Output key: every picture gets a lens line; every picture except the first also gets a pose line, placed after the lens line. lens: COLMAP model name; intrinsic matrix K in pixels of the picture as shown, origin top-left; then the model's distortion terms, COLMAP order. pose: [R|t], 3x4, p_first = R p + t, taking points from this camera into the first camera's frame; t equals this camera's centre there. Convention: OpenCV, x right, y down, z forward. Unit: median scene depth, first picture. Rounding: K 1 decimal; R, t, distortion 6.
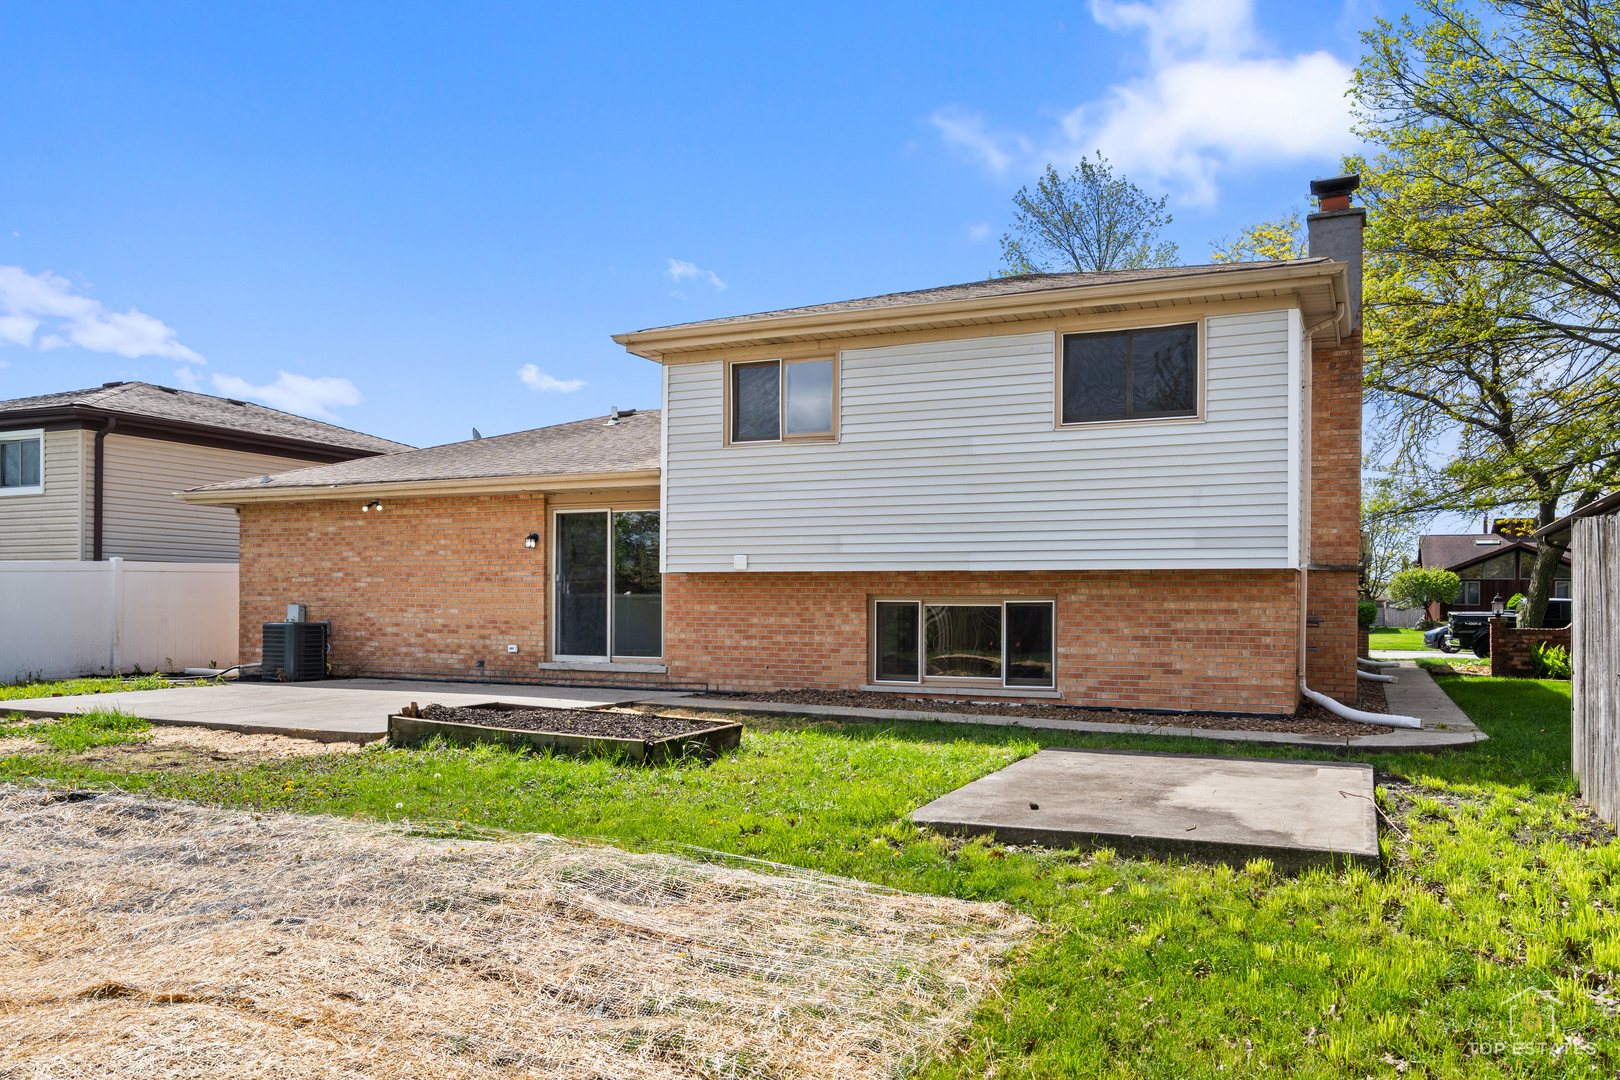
lens RADIAL K [[1189.5, 0, 833.2], [0, 1189.5, 602.0], [0, 0, 1]] dist [0.000398, -0.001155]
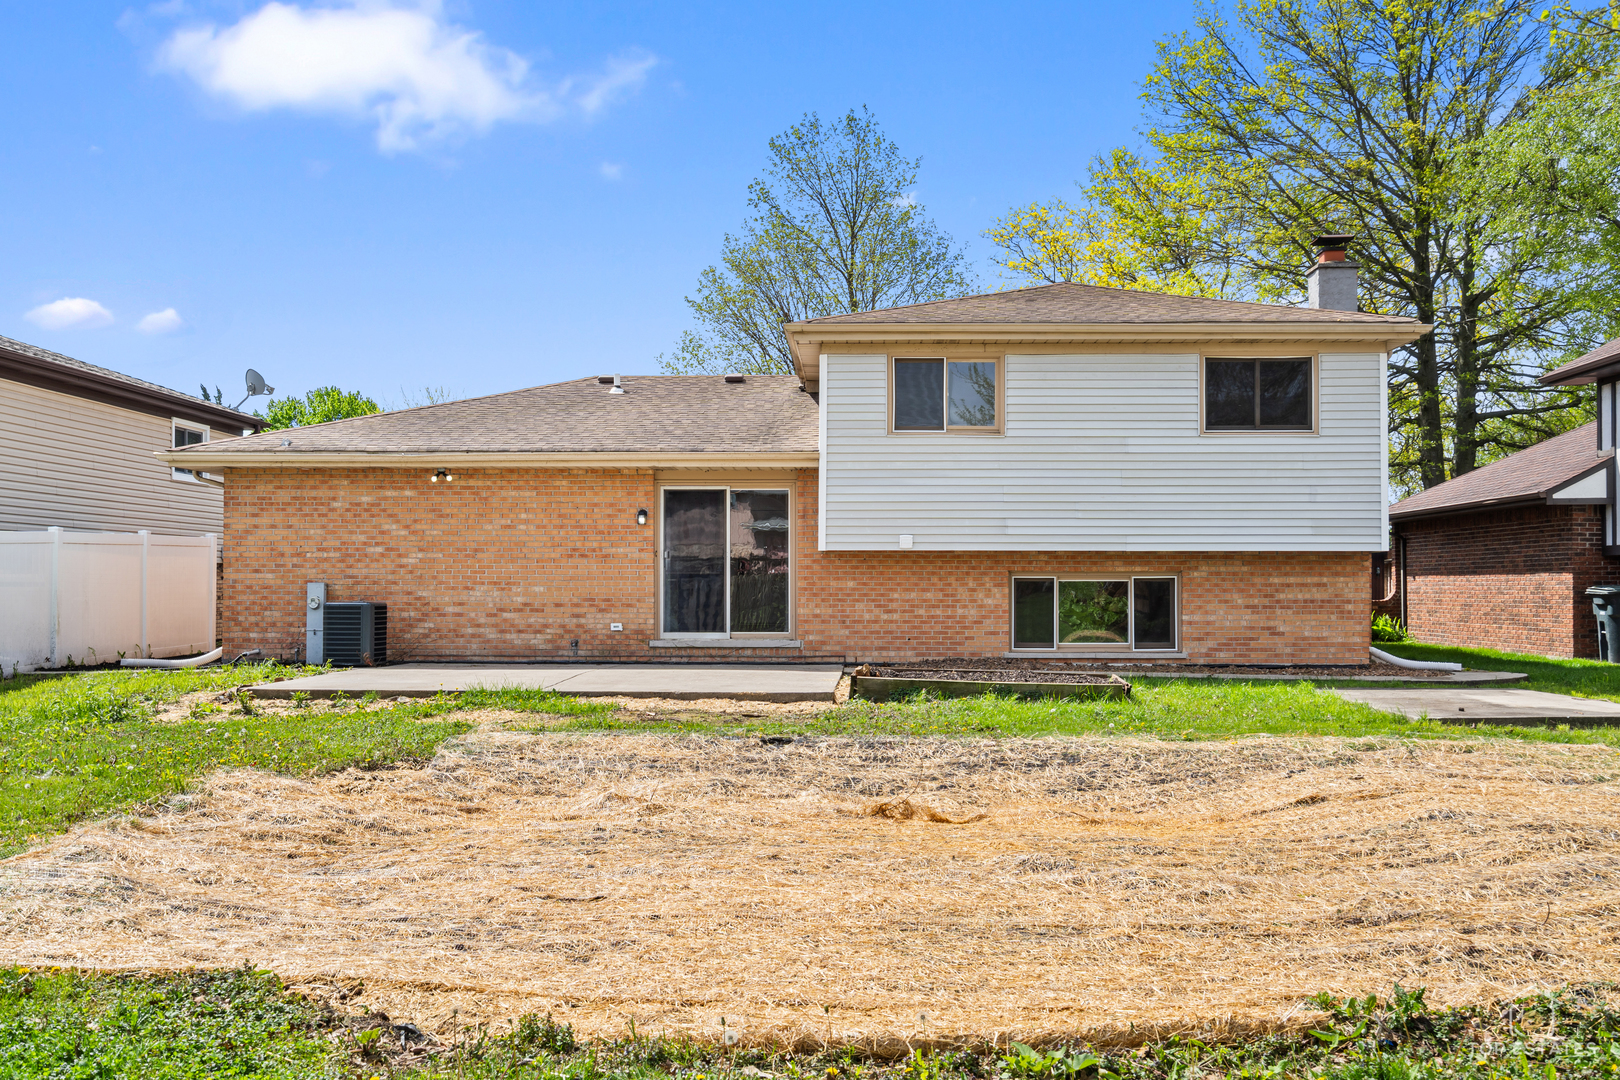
lens RADIAL K [[1542.1, 0, 807.3], [0, 1542.1, 541.9], [0, 0, 1]] dist [0.002348, 0.000000]
pose [[0.921062, 0.007266, 0.389348, -0.671230], [0.002717, 0.999682, -0.025085, 0.001822], [-0.389407, 0.024163, 0.920749, -0.245698]]
